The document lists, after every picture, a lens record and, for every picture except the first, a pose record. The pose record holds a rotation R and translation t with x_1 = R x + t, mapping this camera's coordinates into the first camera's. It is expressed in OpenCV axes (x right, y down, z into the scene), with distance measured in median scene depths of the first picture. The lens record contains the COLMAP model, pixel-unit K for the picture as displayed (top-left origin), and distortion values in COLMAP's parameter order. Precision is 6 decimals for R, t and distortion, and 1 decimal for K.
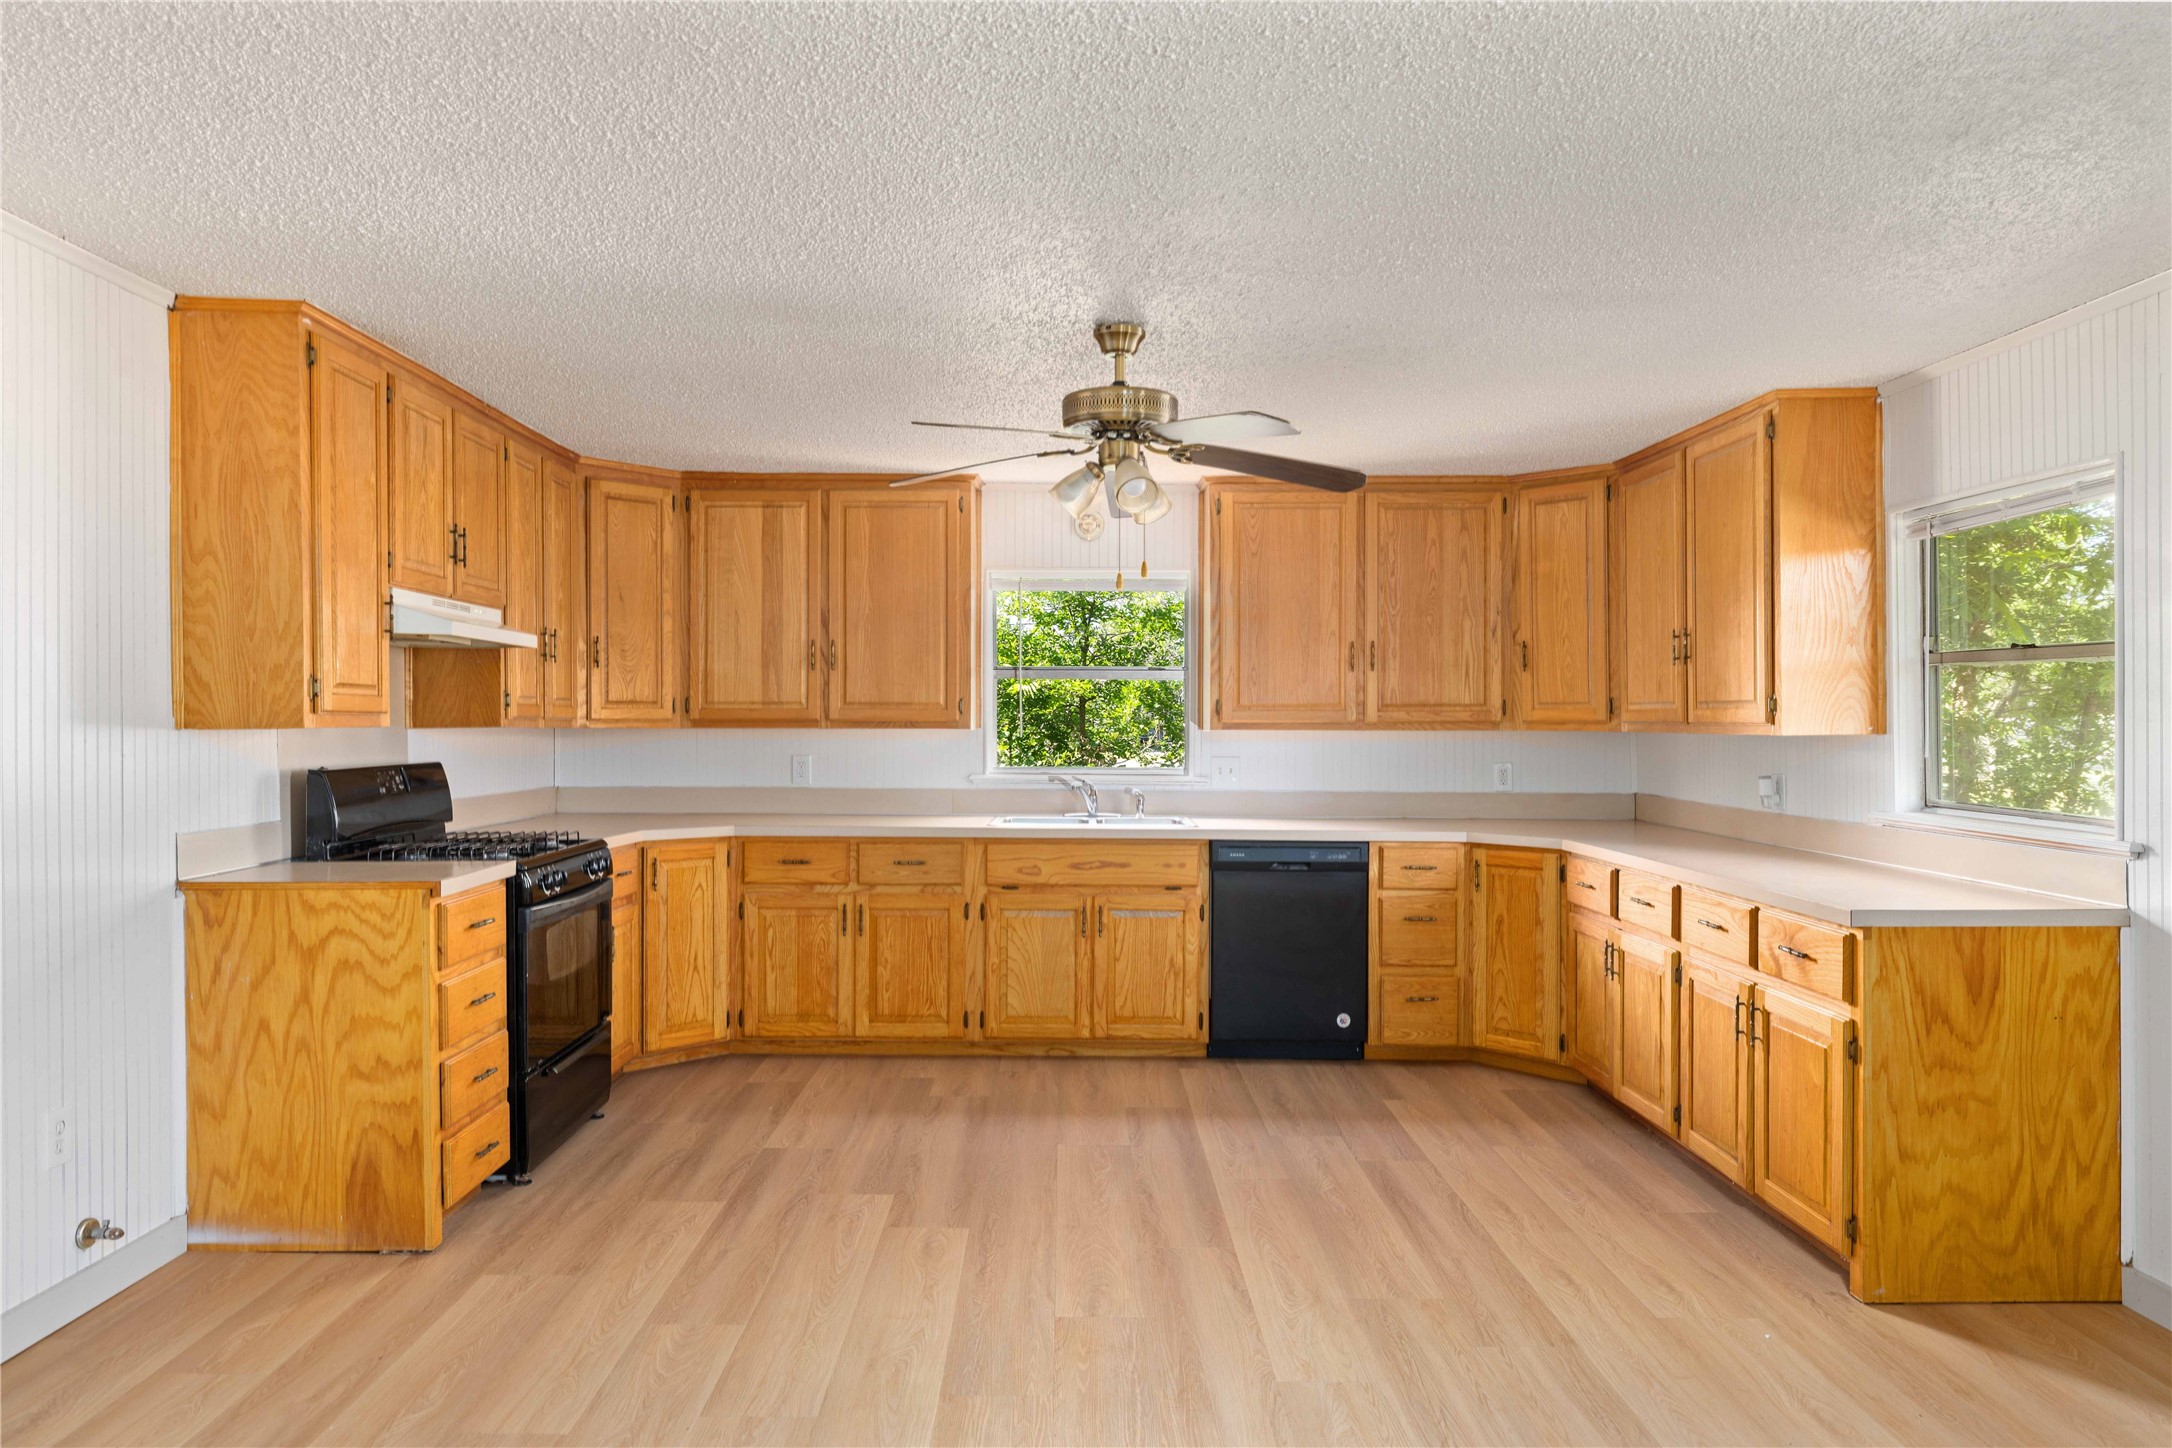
lens RADIAL K [[1376.3, 0, 1075.5], [0, 1376.3, 733.7], [0, 0, 1]] dist [0.007052, -0.003391]
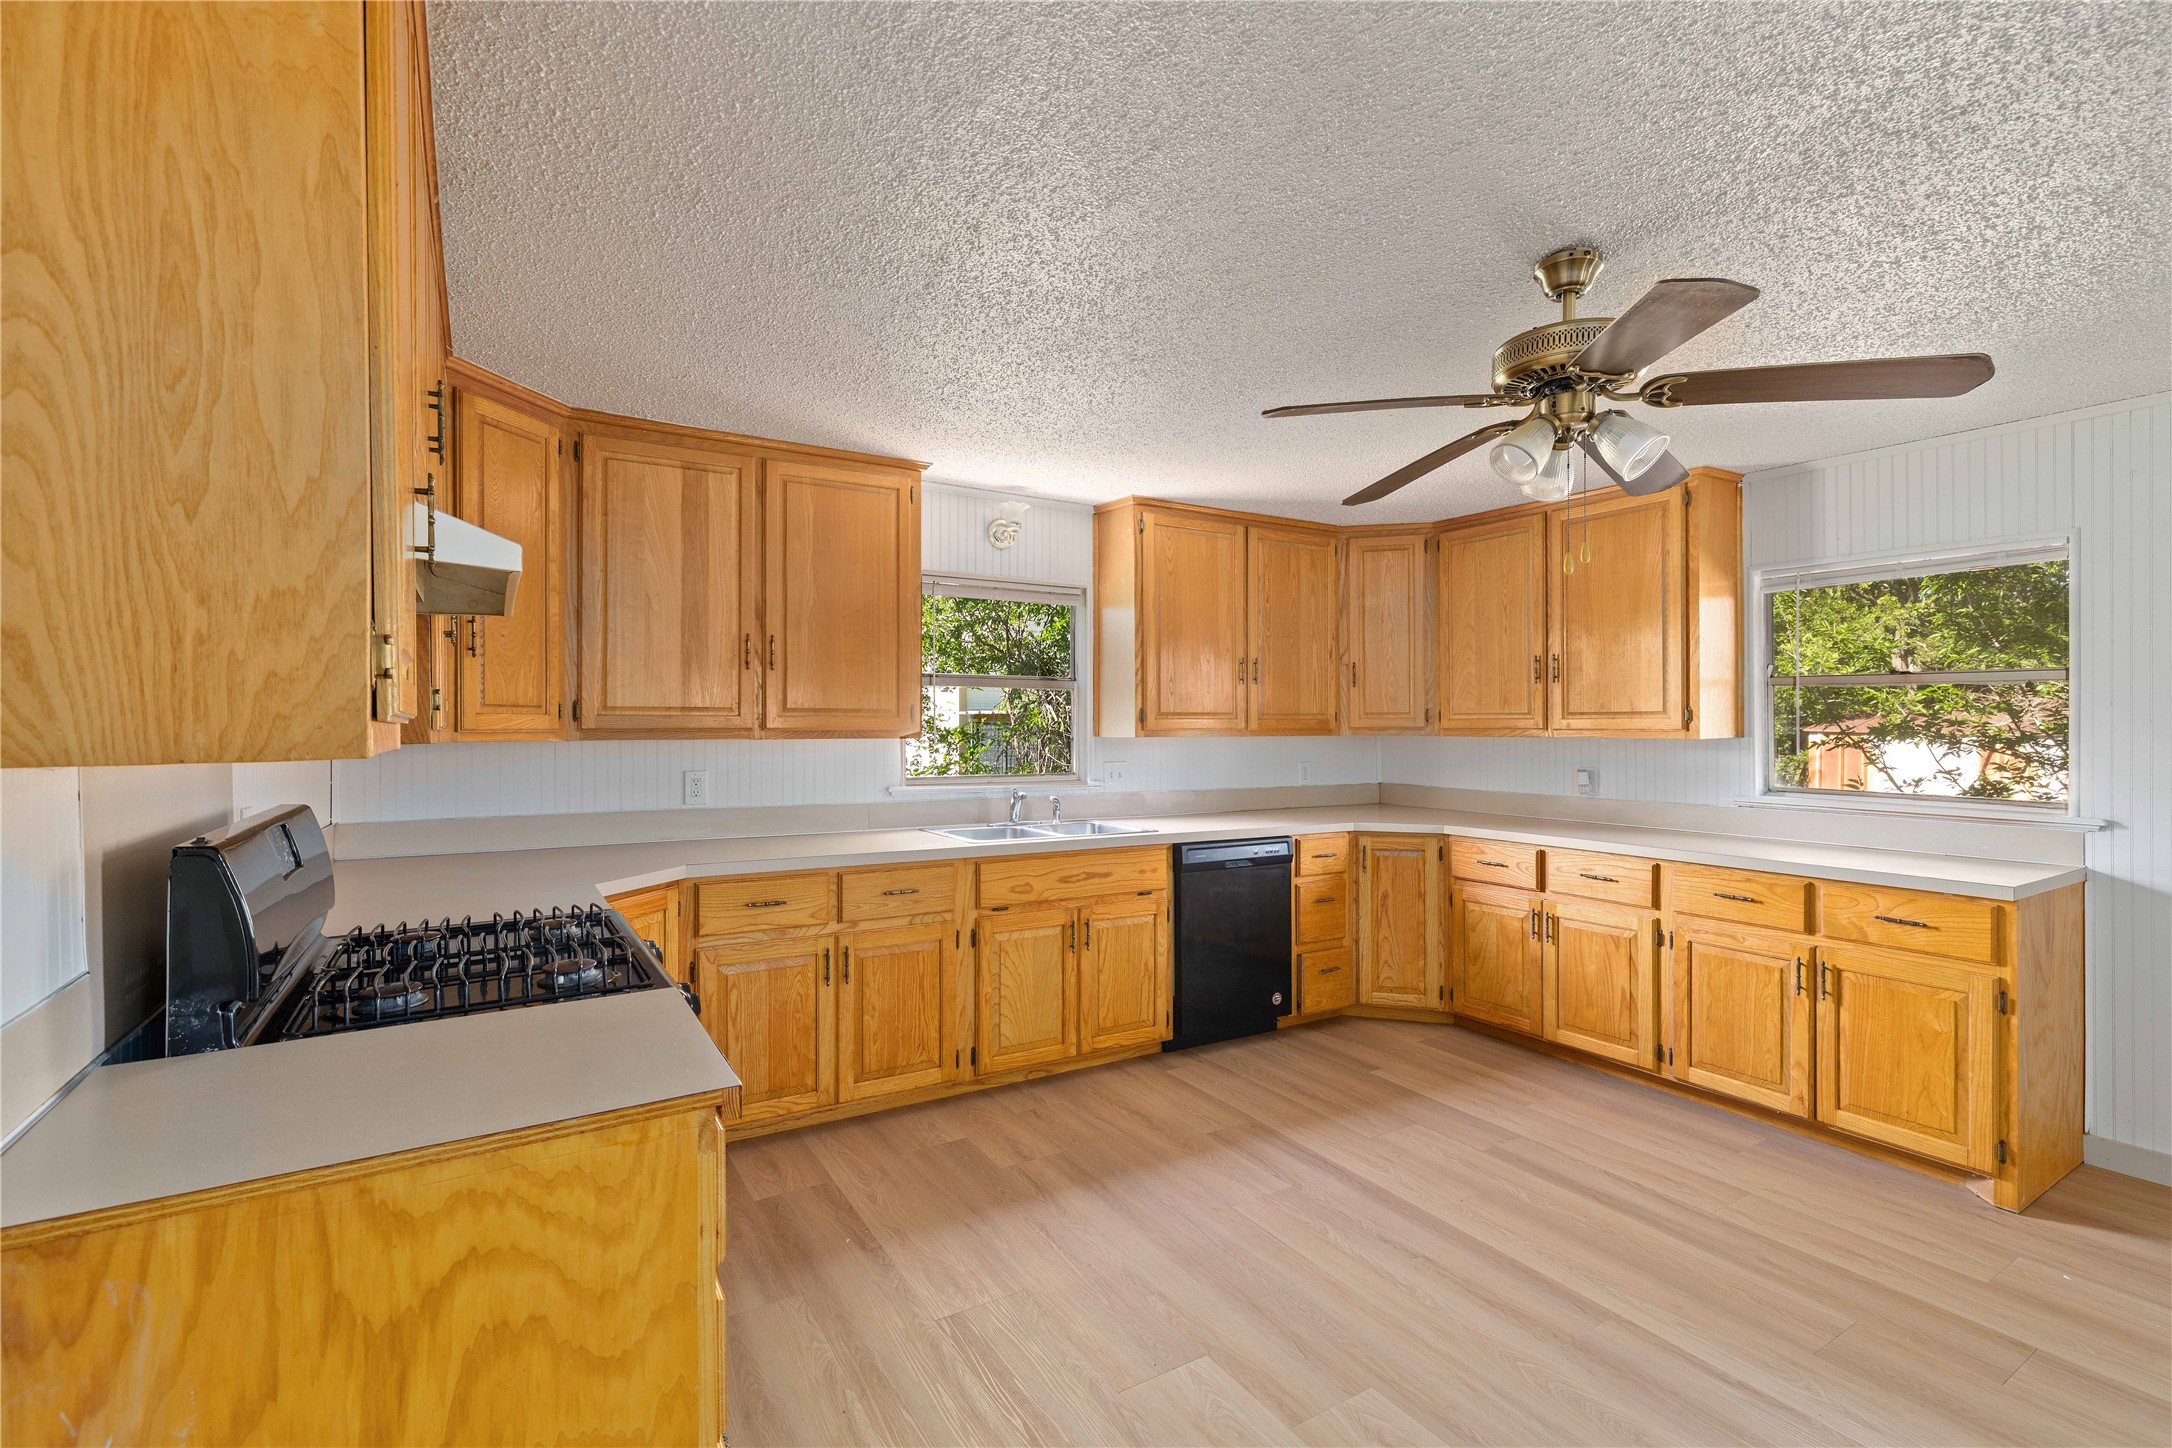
lens RADIAL K [[946.9, 0, 1071.5], [0, 946.9, 728.8], [0, 0, 1]] dist [-0.002201, 0.002018]
pose [[0.859108, -0.003202, 0.511785, -0.344502], [0.006777, 0.999964, -0.005119, -0.006395], [-0.511750, 0.007866, 0.859099, 0.438496]]
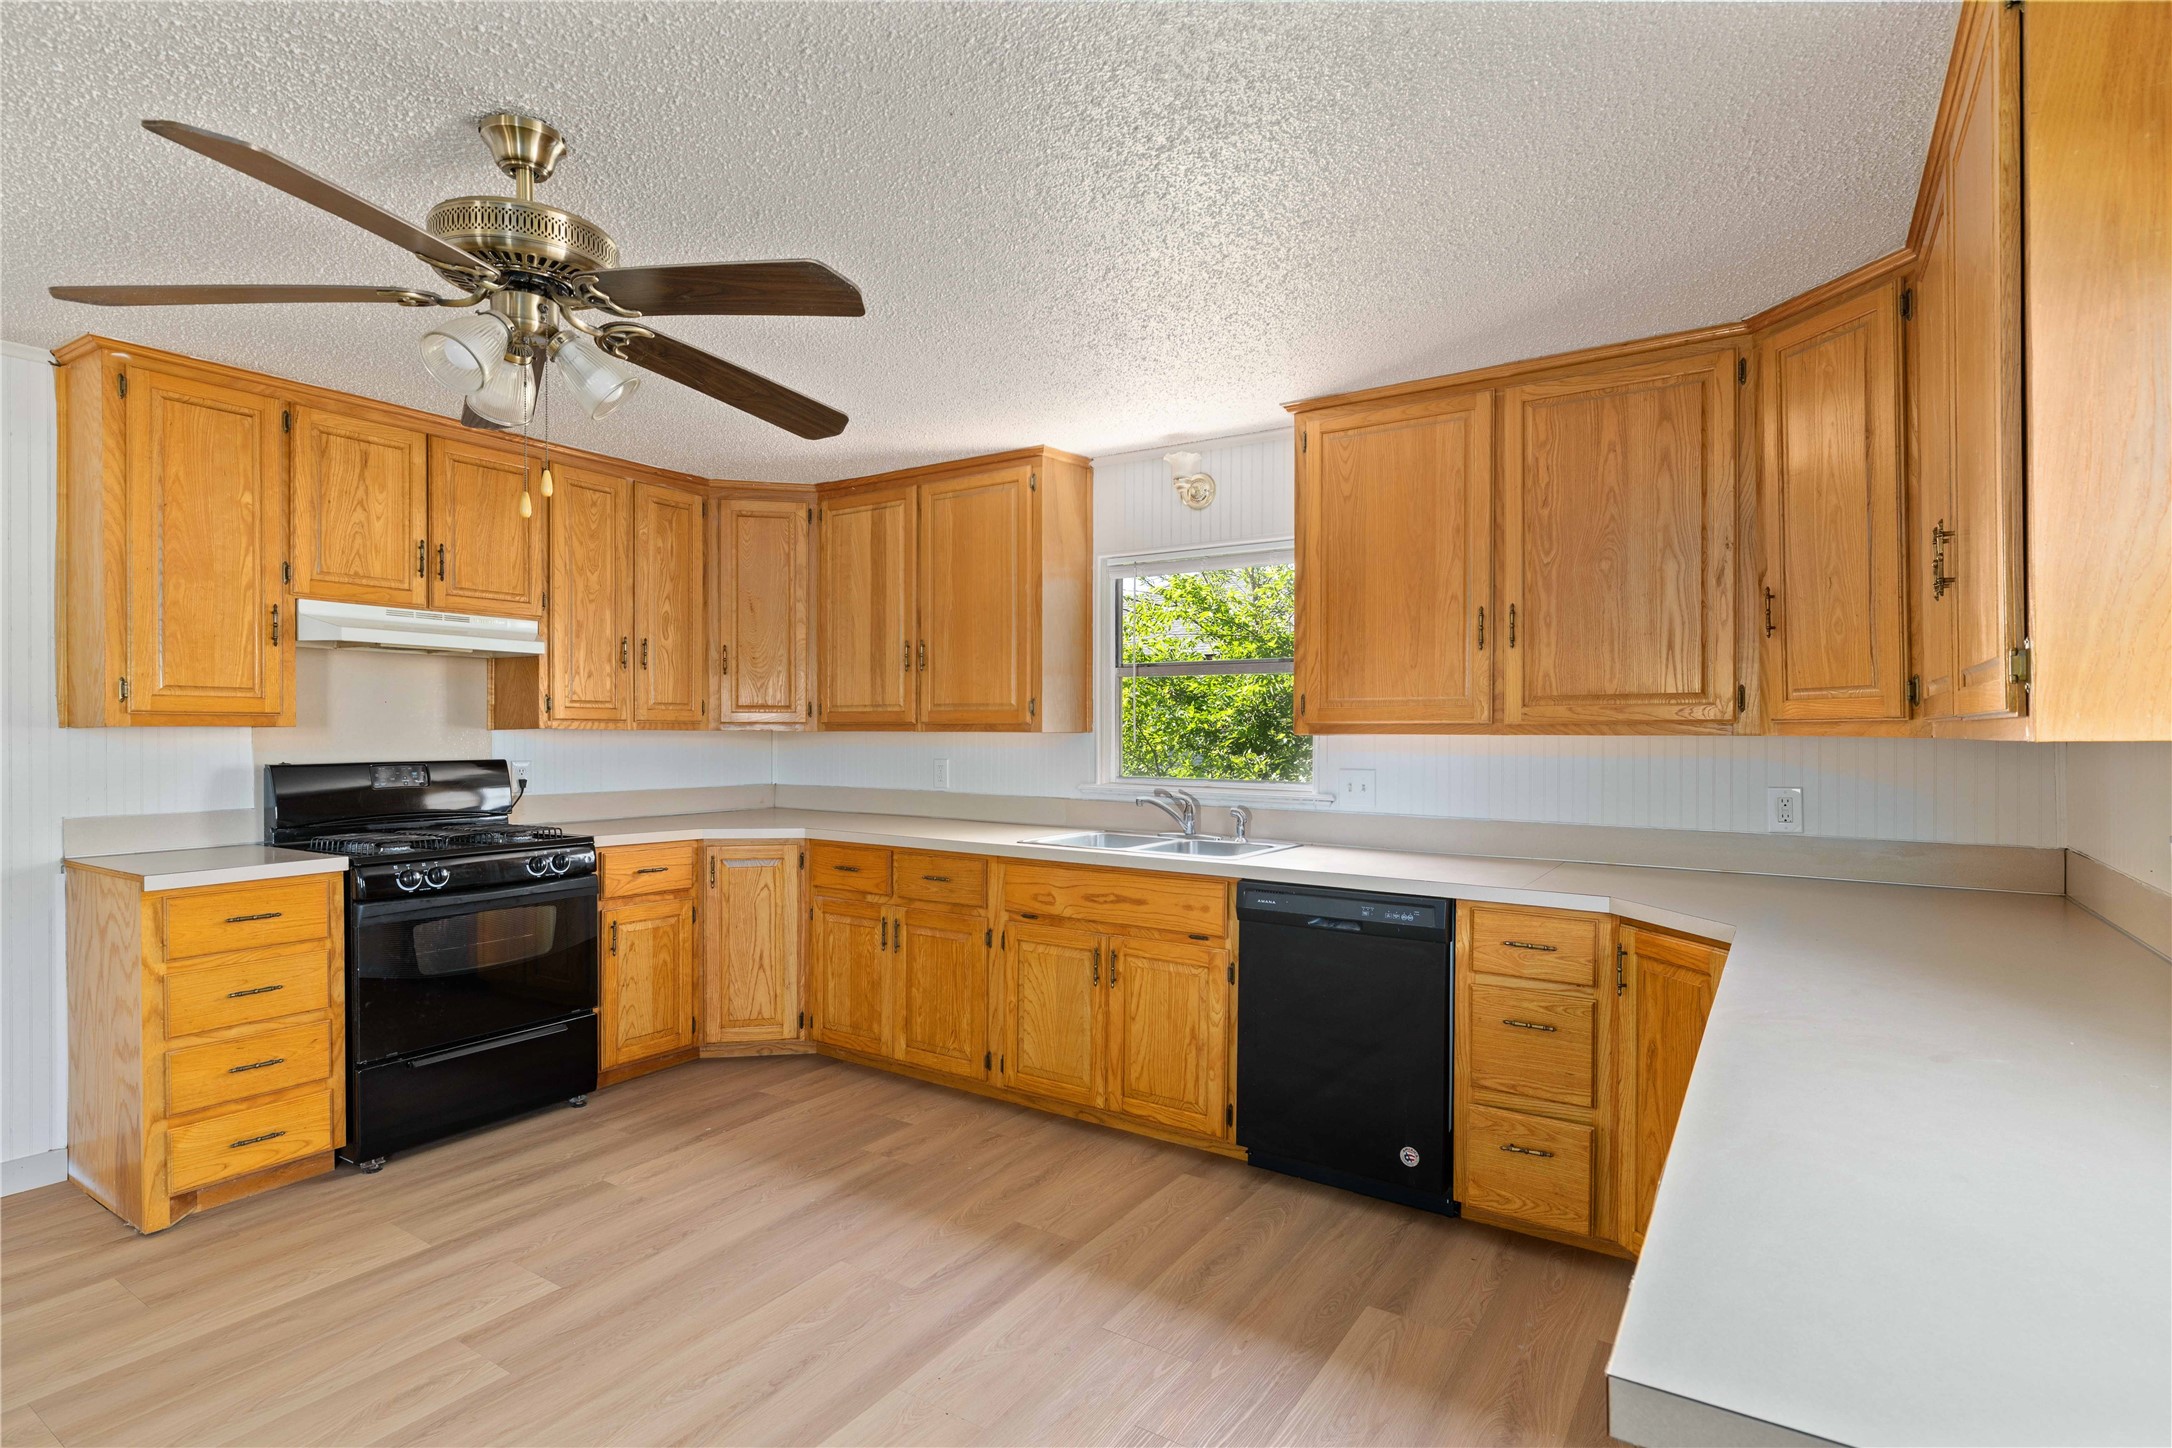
lens RADIAL K [[1084.5, 0, 1076.2], [0, 1084.5, 738.5], [0, 0, 1]] dist [0.002404, 0.000446]
pose [[0.829531, 0.004434, -0.558444, 0.366387], [-0.005723, 0.999983, -0.000561, 0.001020], [0.558432, 0.003661, 0.829542, 0.468607]]
